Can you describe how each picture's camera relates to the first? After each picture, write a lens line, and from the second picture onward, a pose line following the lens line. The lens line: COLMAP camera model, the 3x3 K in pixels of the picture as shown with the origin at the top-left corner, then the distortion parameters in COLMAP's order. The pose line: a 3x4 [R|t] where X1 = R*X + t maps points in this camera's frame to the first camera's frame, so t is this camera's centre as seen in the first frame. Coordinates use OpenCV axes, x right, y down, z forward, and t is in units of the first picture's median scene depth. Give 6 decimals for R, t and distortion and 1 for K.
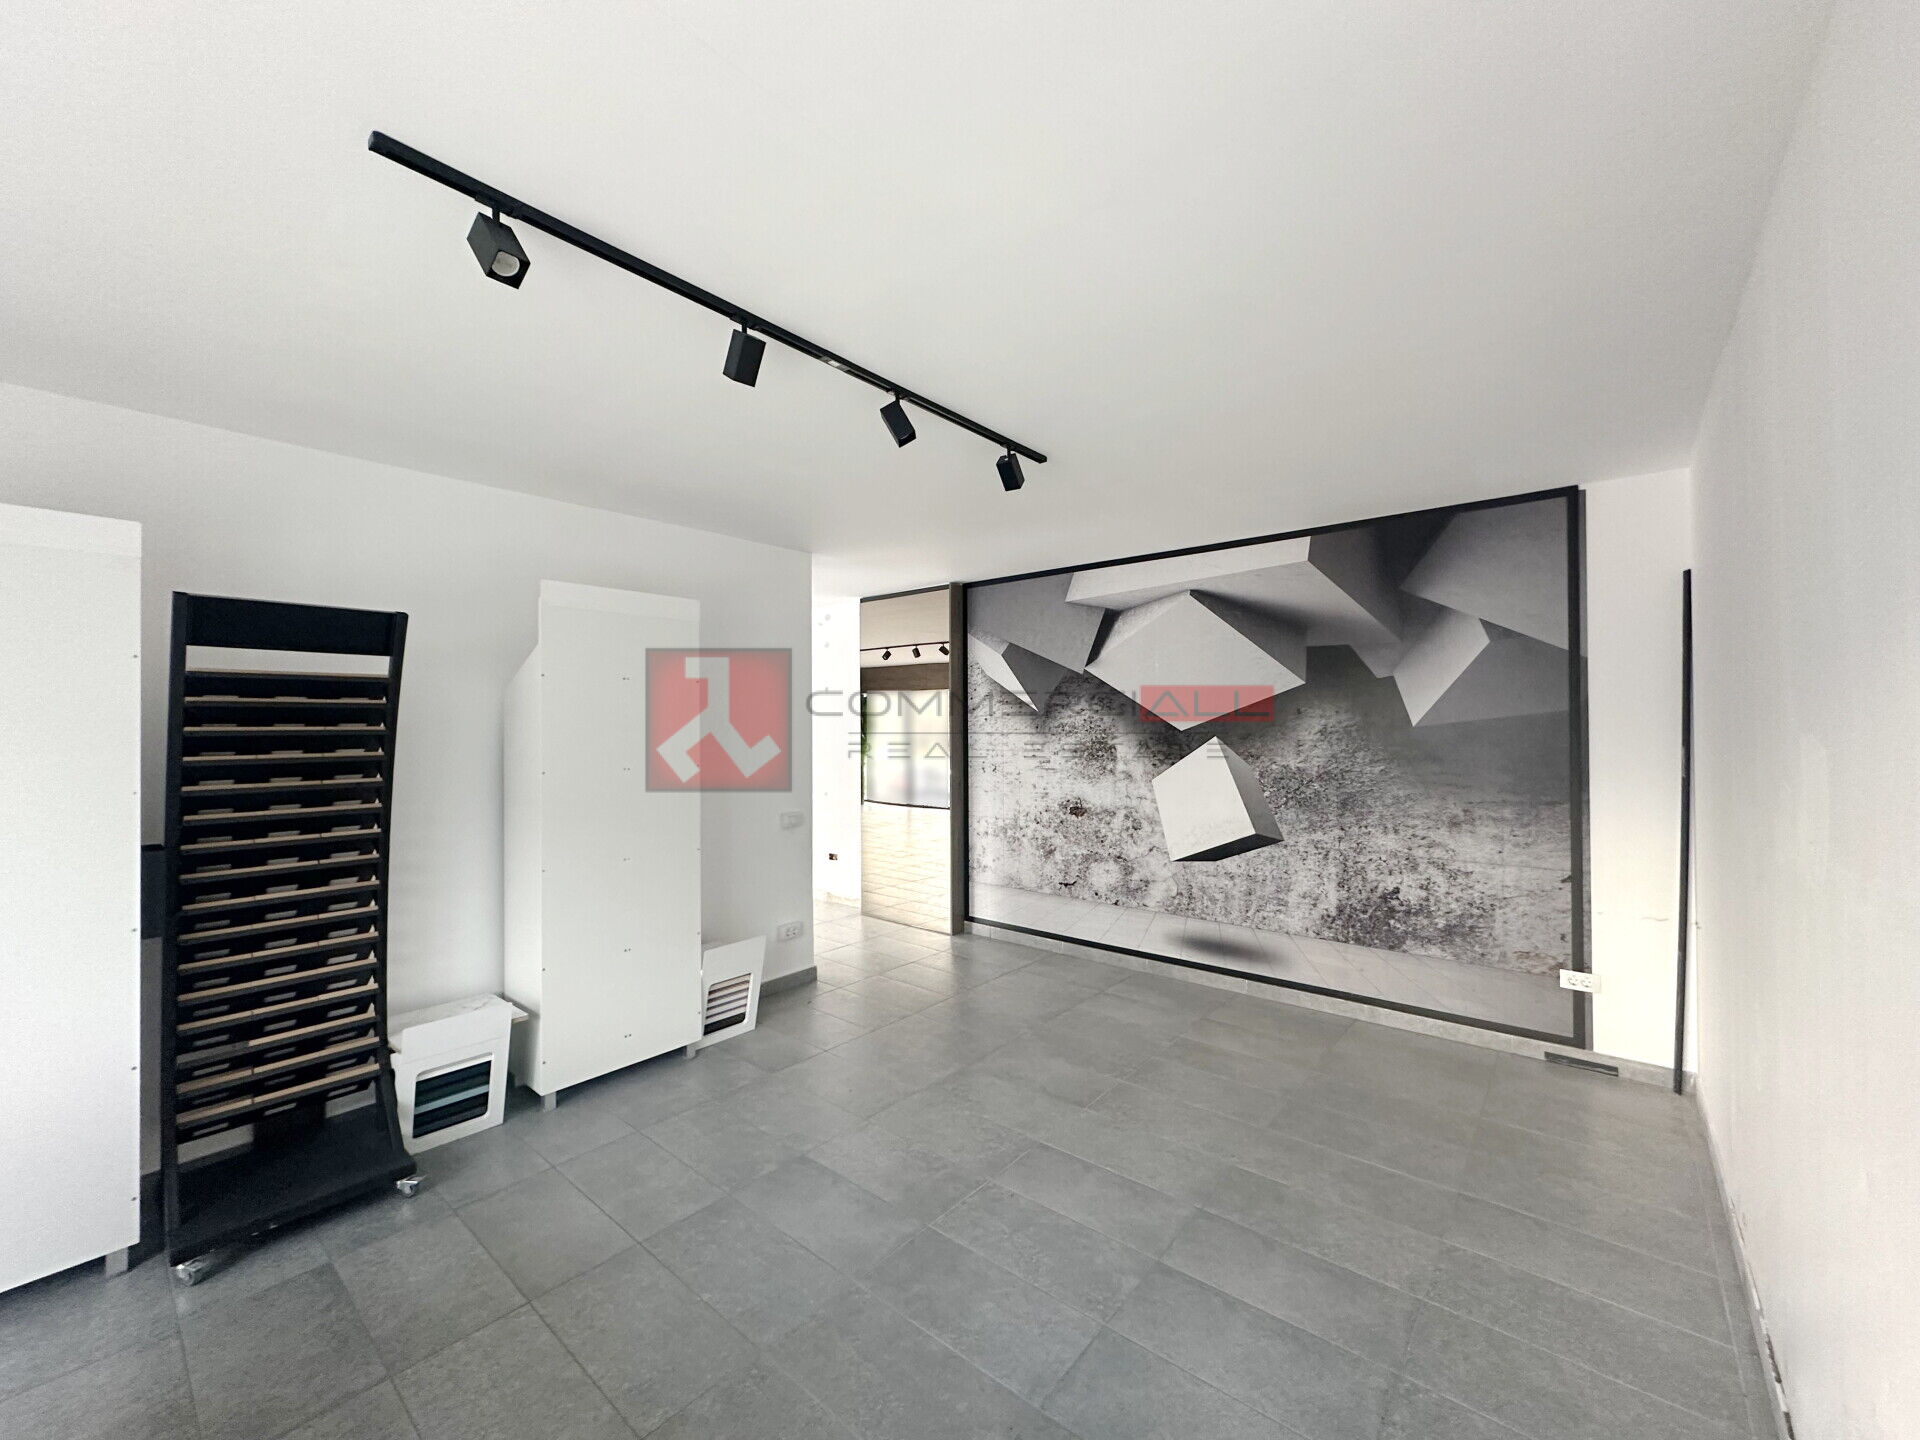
lens RADIAL K [[771.1, 0, 964.7], [0, 771.1, 726.1], [0, 0, 1]] dist [-0.001329, 0.000182]
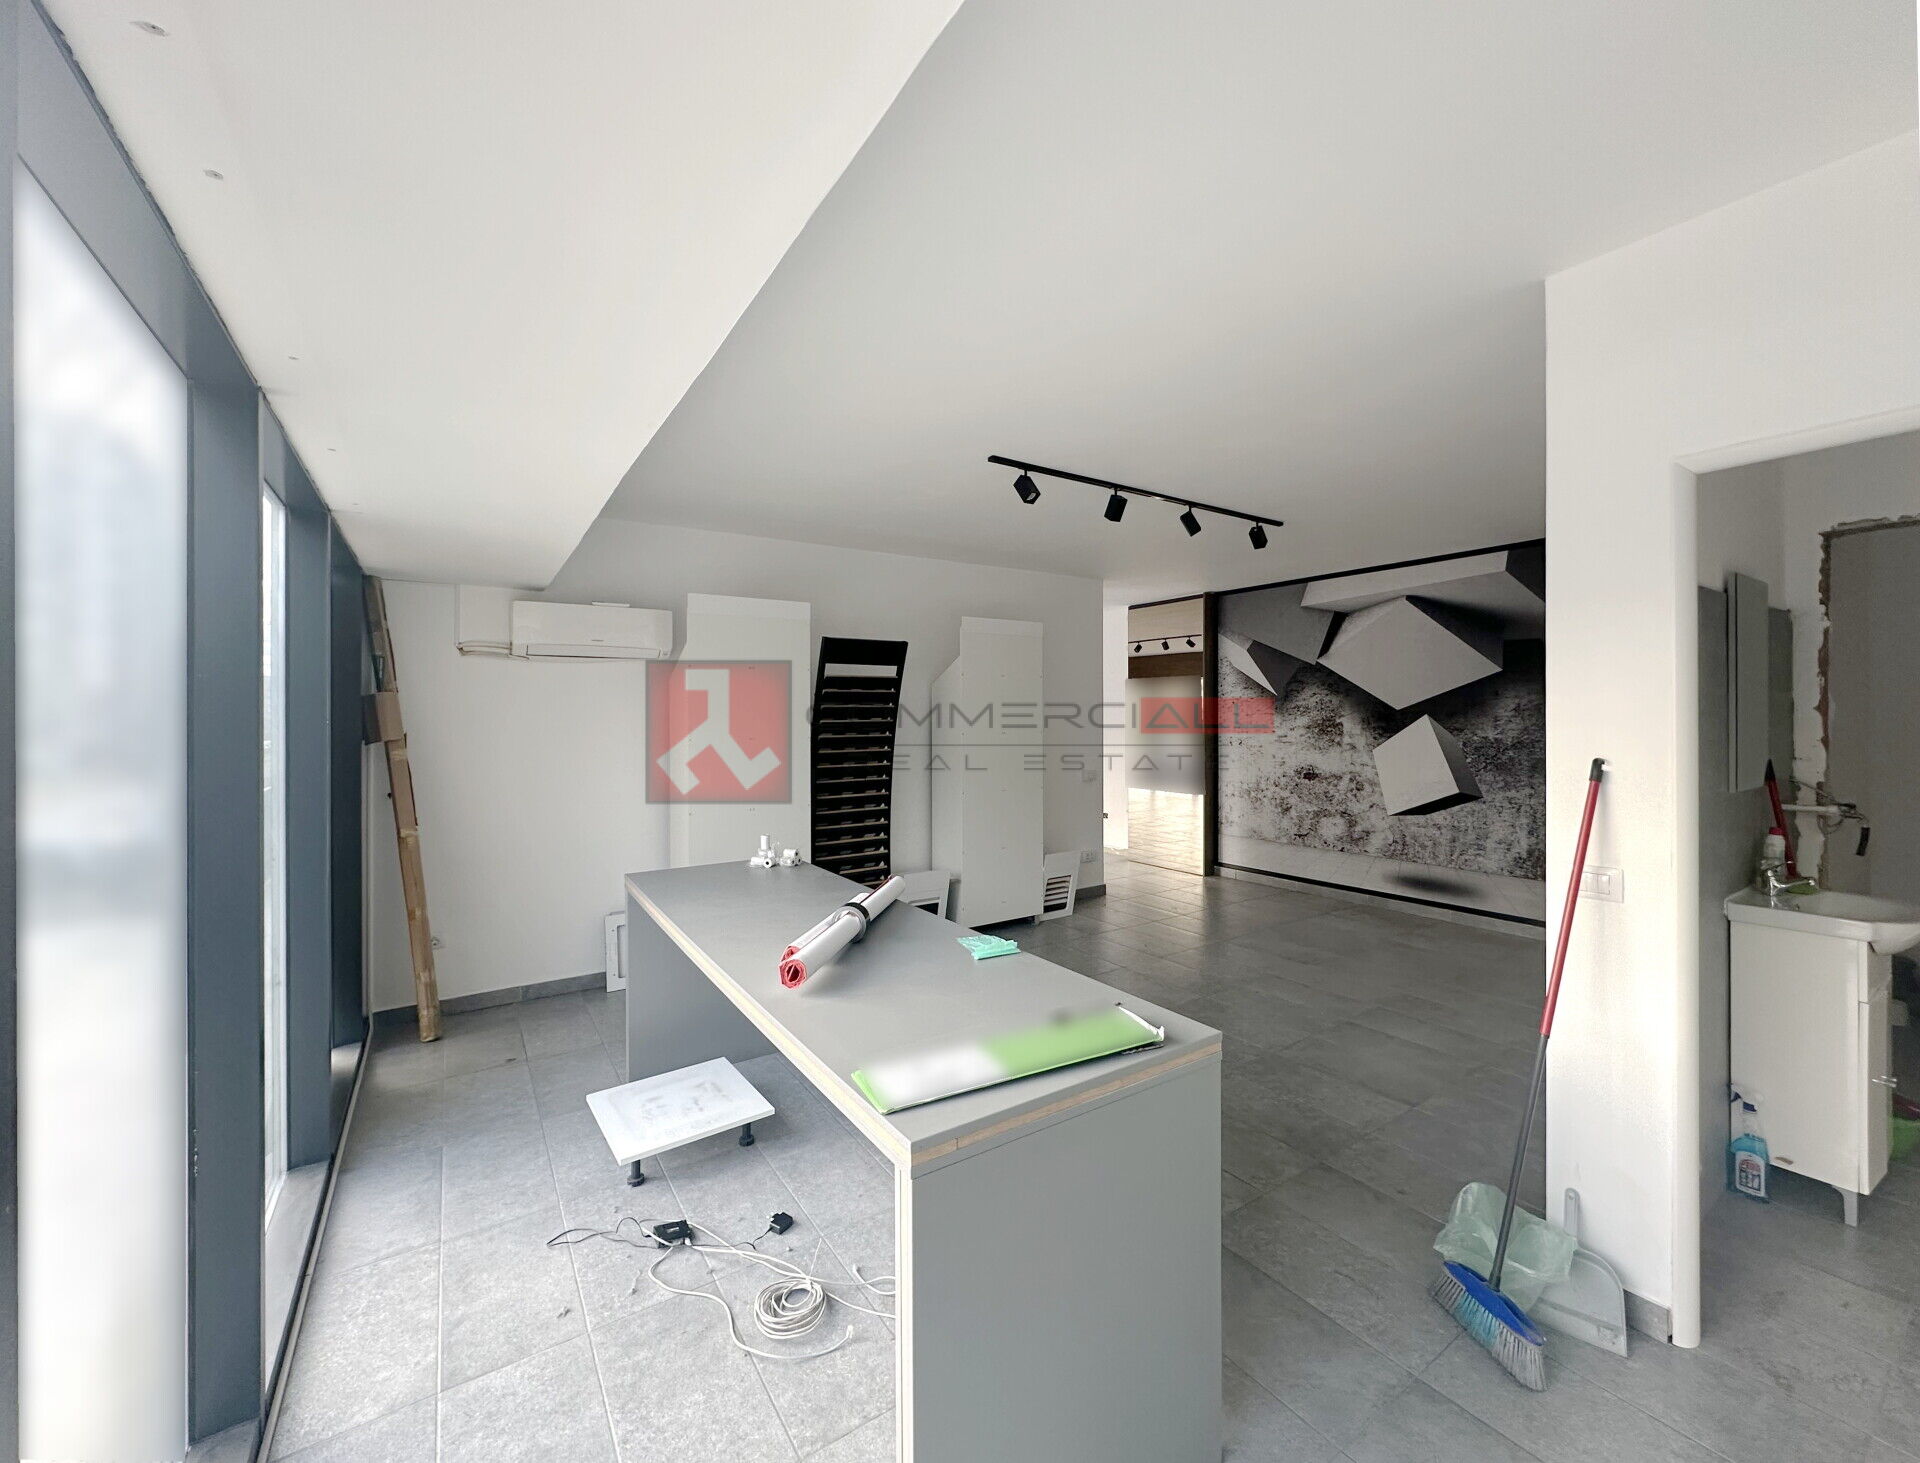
lens RADIAL K [[805.1, 0, 1030.8], [0, 805.1, 742.0], [0, 0, 1]] dist [0.002353, -0.000207]
pose [[0.979141, 0.002553, -0.203167, -0.036123], [0.004045, 0.999478, 0.032054, 0.015456], [0.203143, -0.032207, 0.978619, -0.428440]]
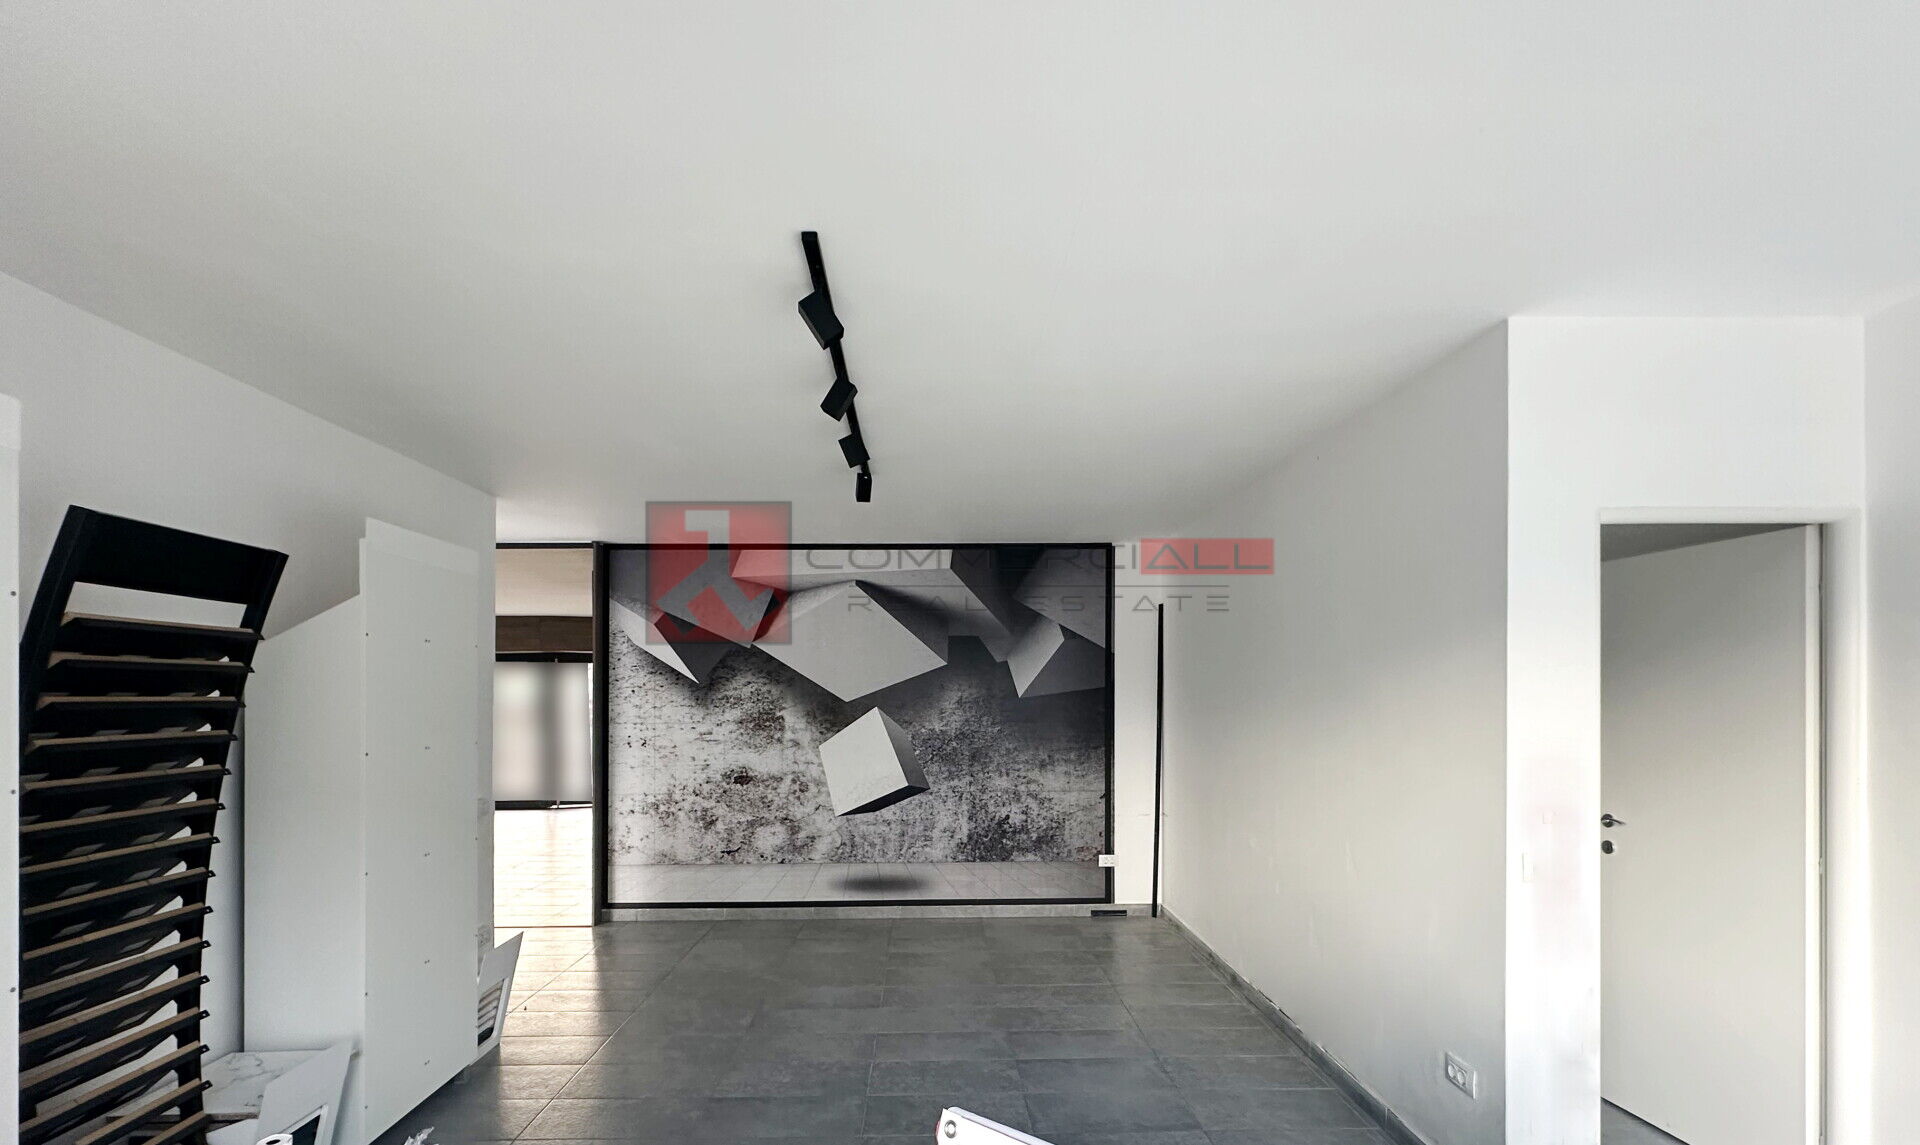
lens RADIAL K [[825.0, 0, 1008.4], [0, 825.0, 716.8], [0, 0, 1]] dist [0.010044, -0.000119]
pose [[0.731094, -0.016485, 0.682078, -0.424999], [0.002523, 0.999767, 0.021460, 0.002777], [-0.682273, -0.013969, 0.730964, -0.071117]]
